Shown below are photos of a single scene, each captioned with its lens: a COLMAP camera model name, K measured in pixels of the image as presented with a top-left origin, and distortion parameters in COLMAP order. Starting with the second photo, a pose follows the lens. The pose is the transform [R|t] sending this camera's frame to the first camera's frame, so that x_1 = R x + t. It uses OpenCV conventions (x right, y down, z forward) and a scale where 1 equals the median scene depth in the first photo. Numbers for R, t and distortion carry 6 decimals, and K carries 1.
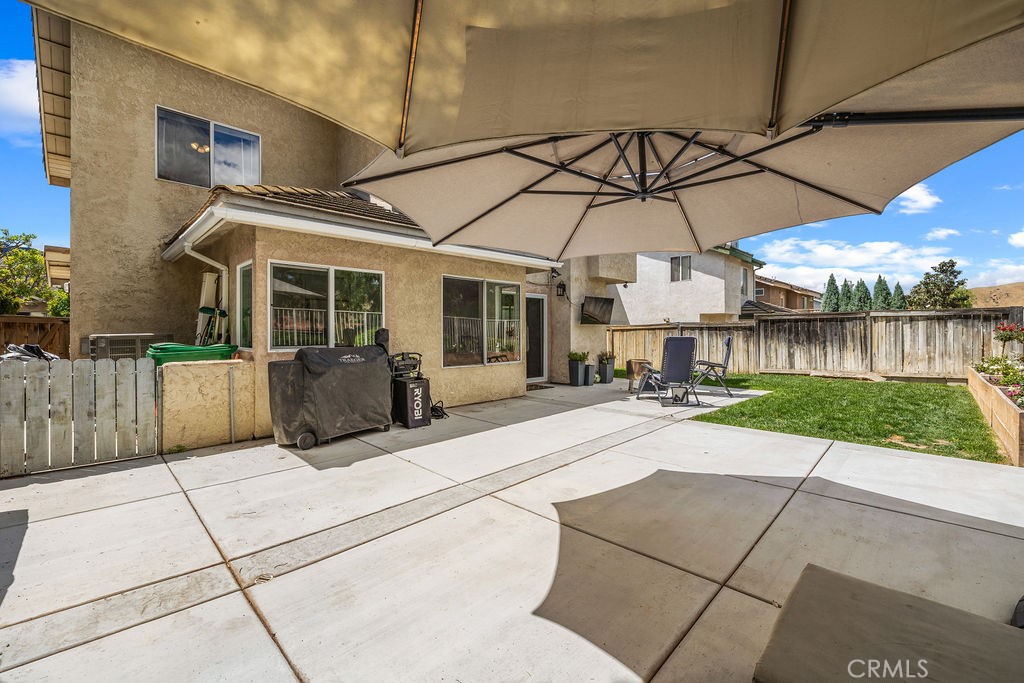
lens RADIAL K [[433.5, 0, 509.2], [0, 433.5, 335.9], [0, 0, 1]] dist [0.000585, 0.000353]
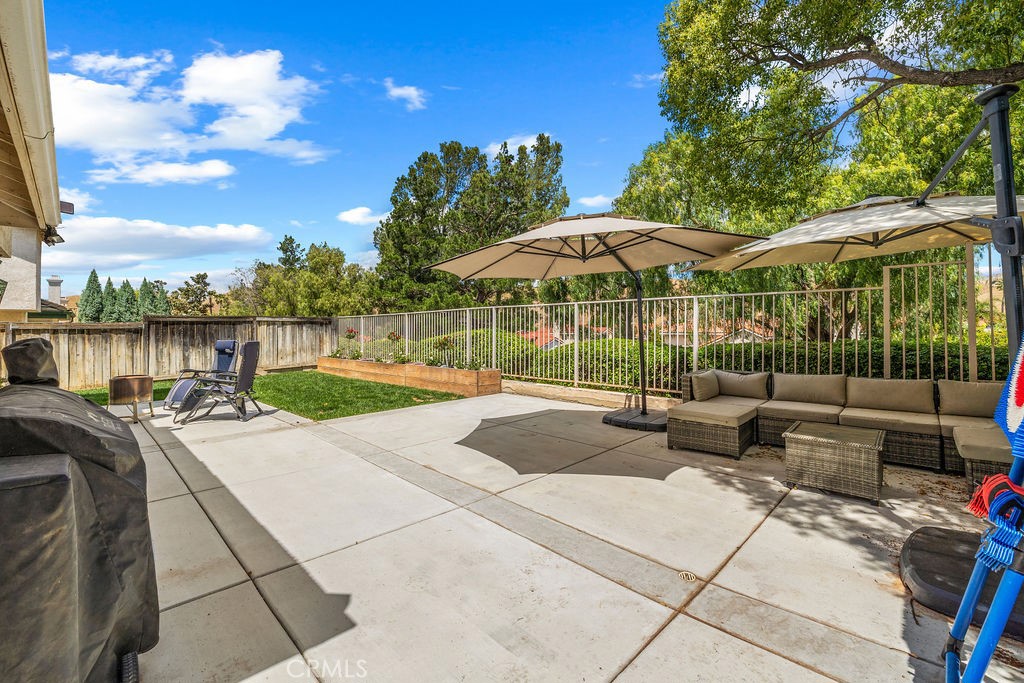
lens RADIAL K [[433.5, 0, 509.9], [0, 433.5, 331.4], [0, 0, 1]] dist [0.000585, 0.000353]
pose [[-0.003483, -0.003733, 0.999987, -0.376718], [0.016131, 0.999863, 0.003789, -0.009847], [-0.999864, 0.016144, -0.003422, 0.332826]]
